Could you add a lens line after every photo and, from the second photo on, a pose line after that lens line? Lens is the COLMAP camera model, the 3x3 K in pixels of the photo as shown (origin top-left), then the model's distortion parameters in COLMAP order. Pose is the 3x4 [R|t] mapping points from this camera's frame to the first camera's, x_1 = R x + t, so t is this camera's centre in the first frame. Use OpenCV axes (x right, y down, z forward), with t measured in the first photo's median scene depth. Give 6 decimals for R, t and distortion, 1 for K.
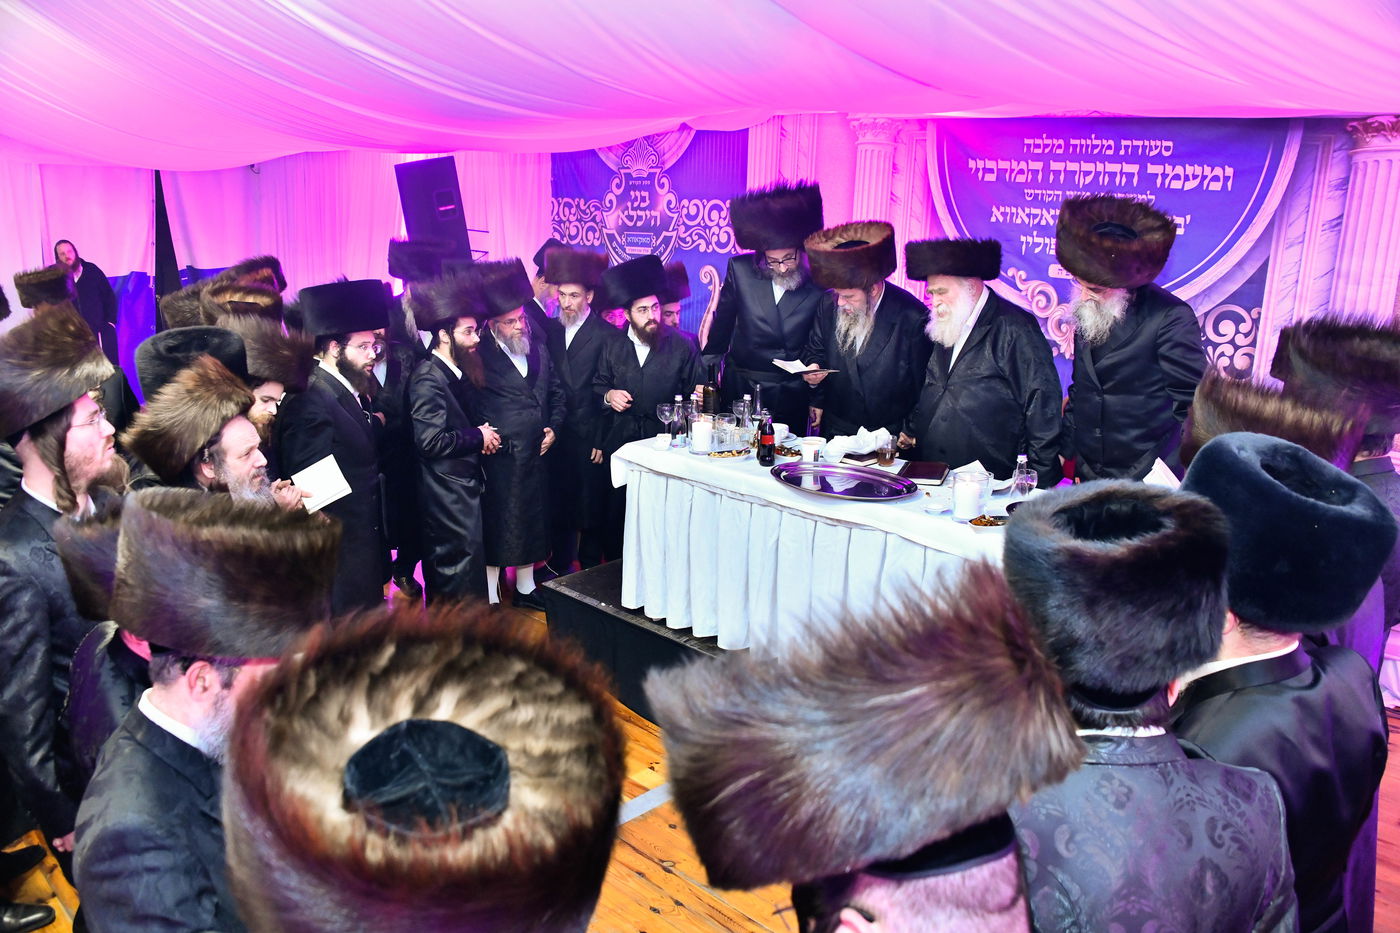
lens RADIAL K [[1120.5, 0, 703.0], [0, 1120.5, 464.9], [0, 0, 1]] dist [-0.159338, 0.098821]
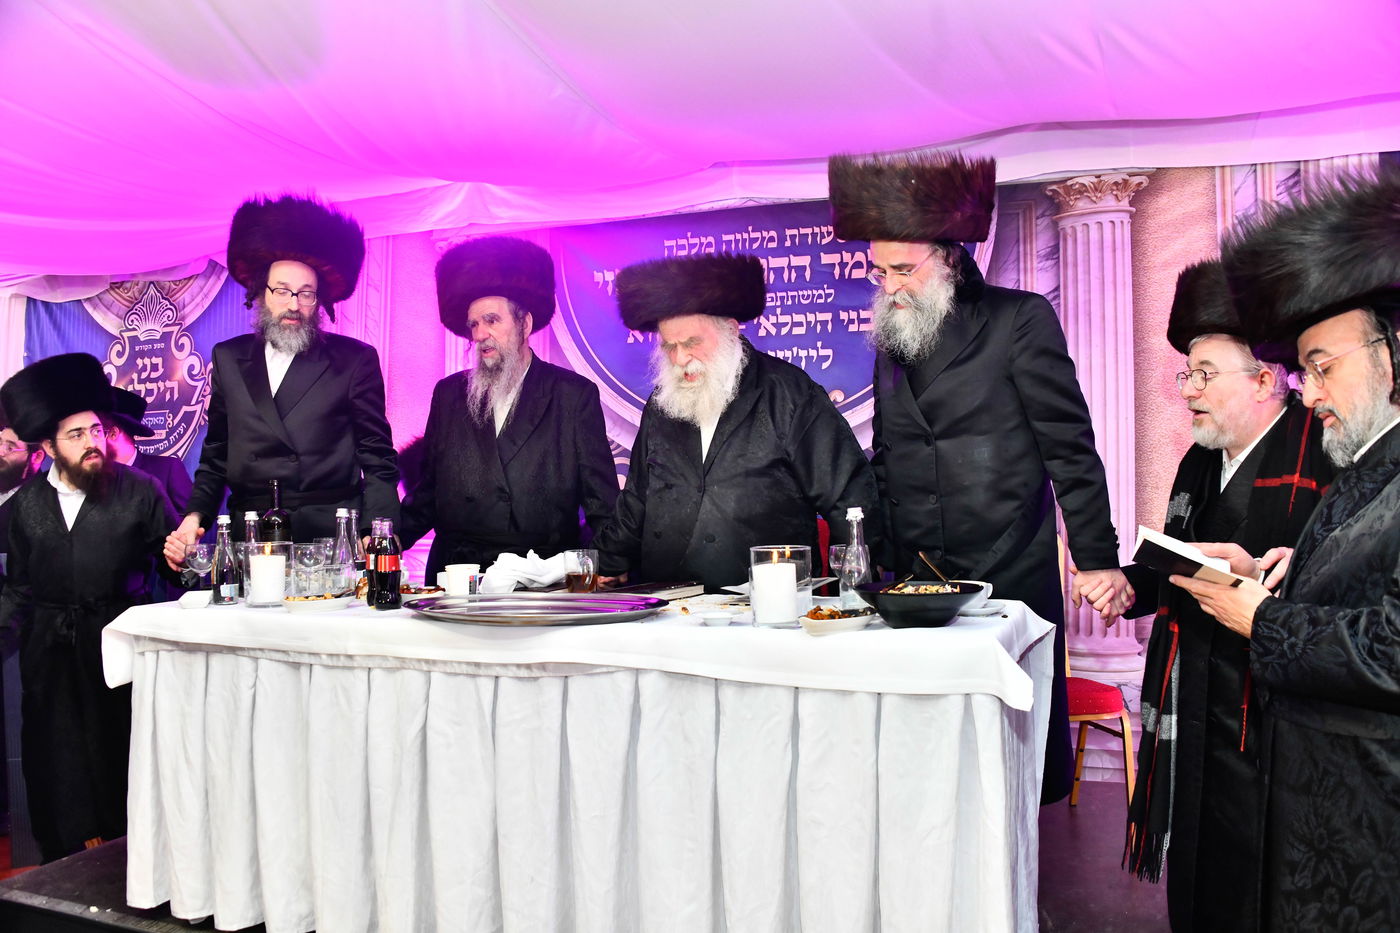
lens RADIAL K [[1092.2, 0, 698.8], [0, 1092.2, 456.0], [0, 0, 1]] dist [-0.125869, 0.028677]
pose [[0.909280, -0.007620, 0.416116, -0.024534], [0.123896, 0.959458, -0.253162, 0.071790], [-0.397316, 0.281750, 0.873359, 0.348008]]
